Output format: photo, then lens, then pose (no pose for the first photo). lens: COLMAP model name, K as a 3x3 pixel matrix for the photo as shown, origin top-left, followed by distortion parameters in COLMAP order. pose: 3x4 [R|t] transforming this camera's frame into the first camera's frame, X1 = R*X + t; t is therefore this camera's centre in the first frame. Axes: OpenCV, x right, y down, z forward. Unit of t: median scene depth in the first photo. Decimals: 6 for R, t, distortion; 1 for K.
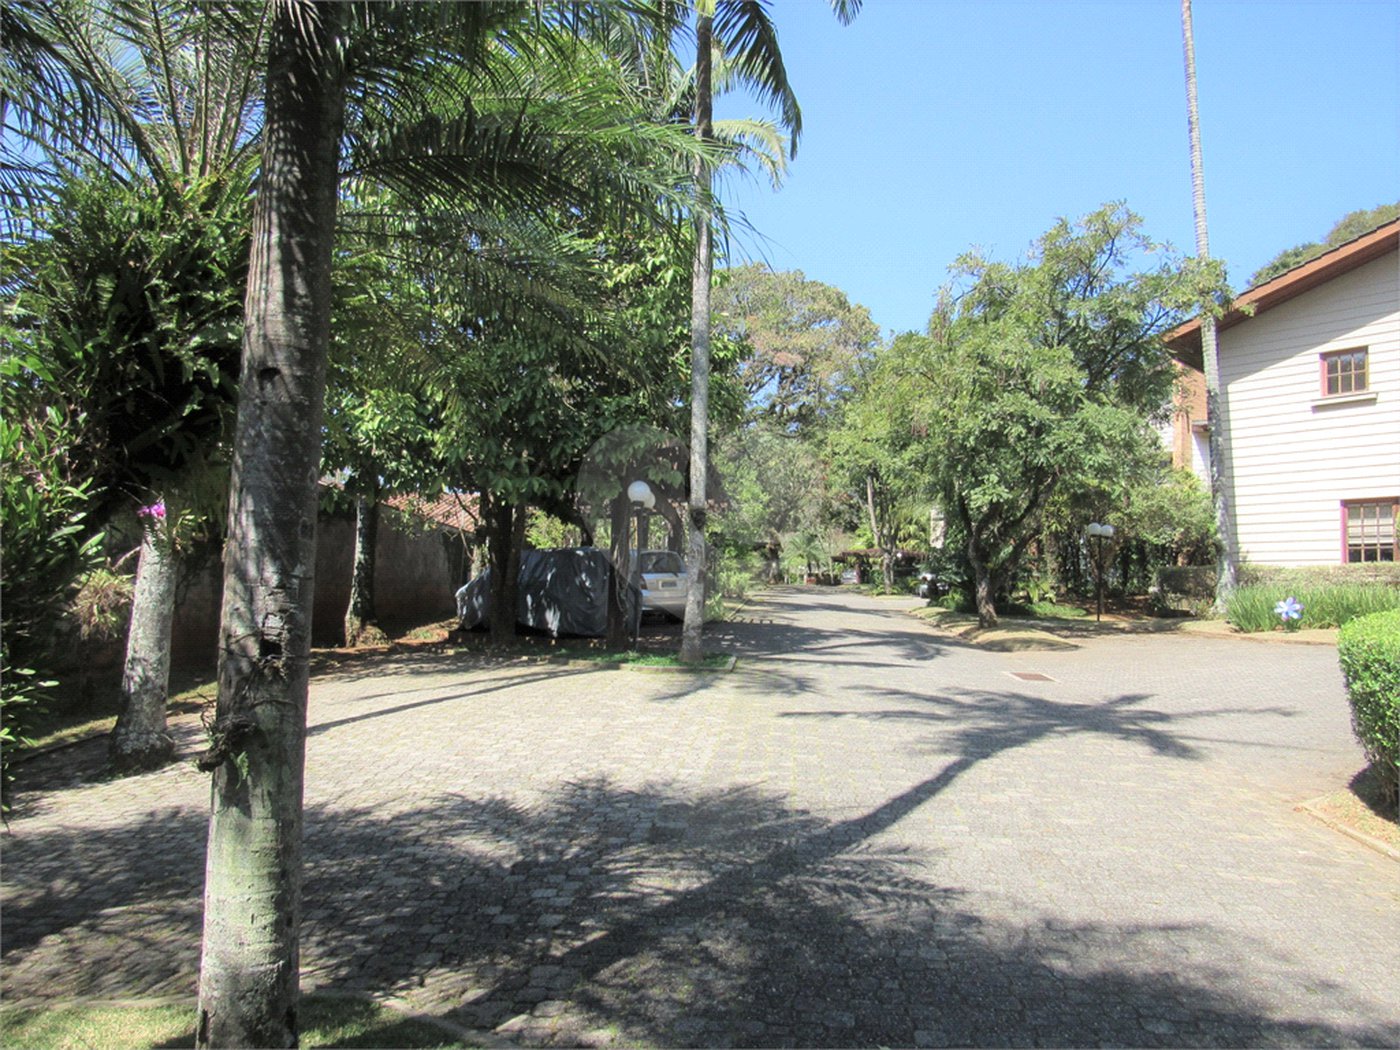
lens RADIAL K [[988.9, 0, 695.2], [0, 988.9, 524.5], [0, 0, 1]] dist [-0.035612, 0.013745]
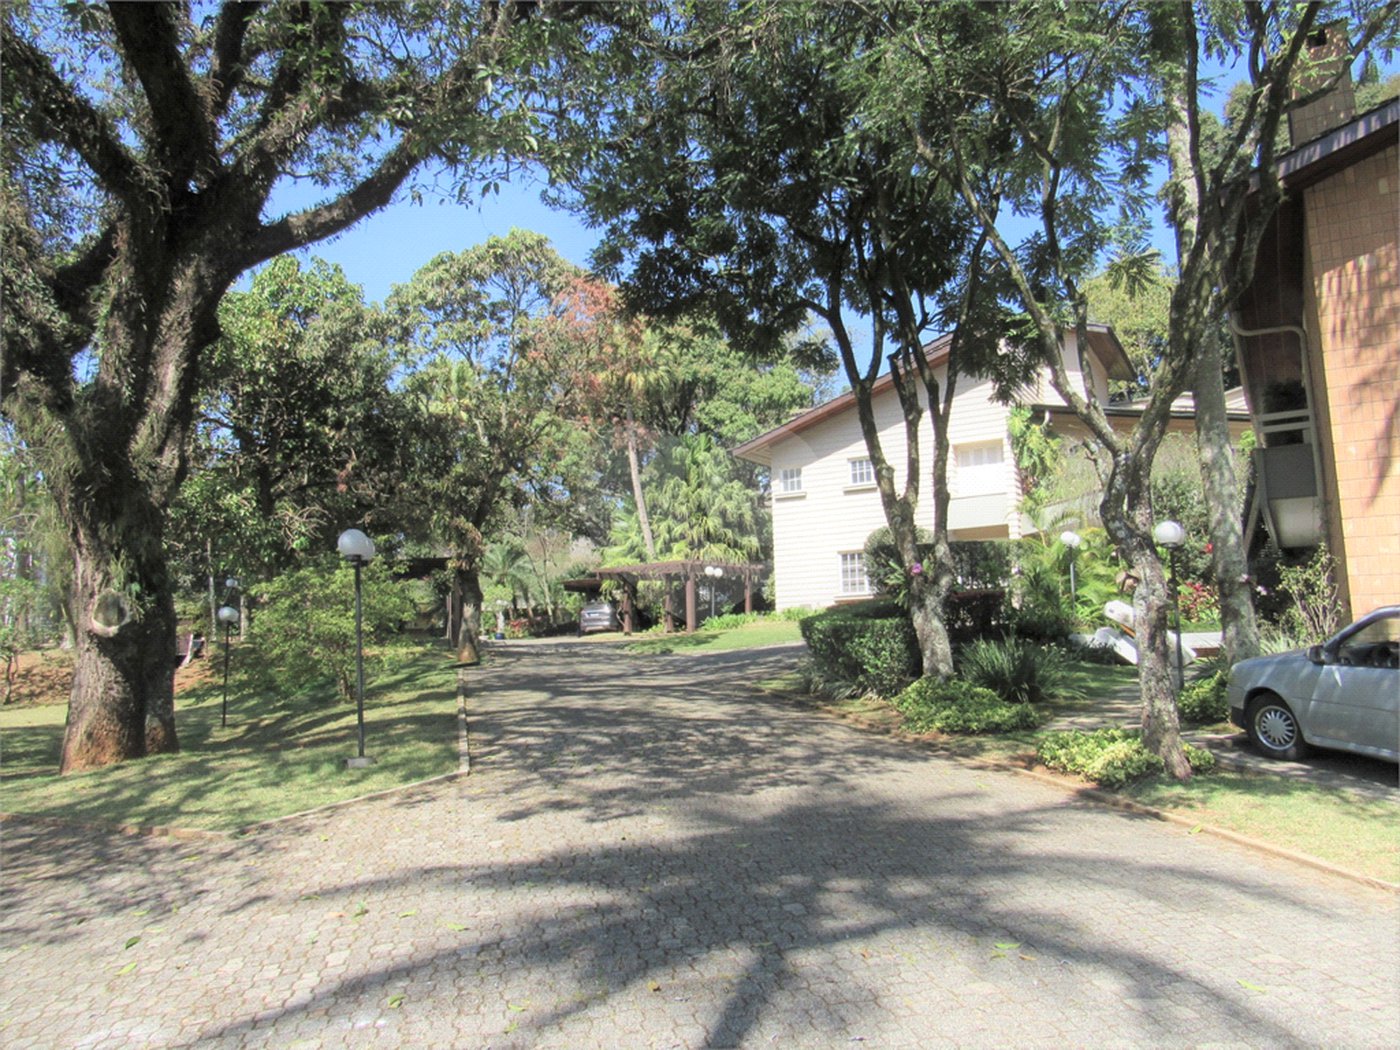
lens RADIAL K [[988.9, 0, 695.2], [0, 988.9, 524.5], [0, 0, 1]] dist [-0.035612, 0.013745]
pose [[0.942954, -0.054666, 0.328403, 0.029699], [0.062912, 0.997913, -0.014528, 0.014655], [-0.326924, 0.034359, 0.944426, 0.487054]]
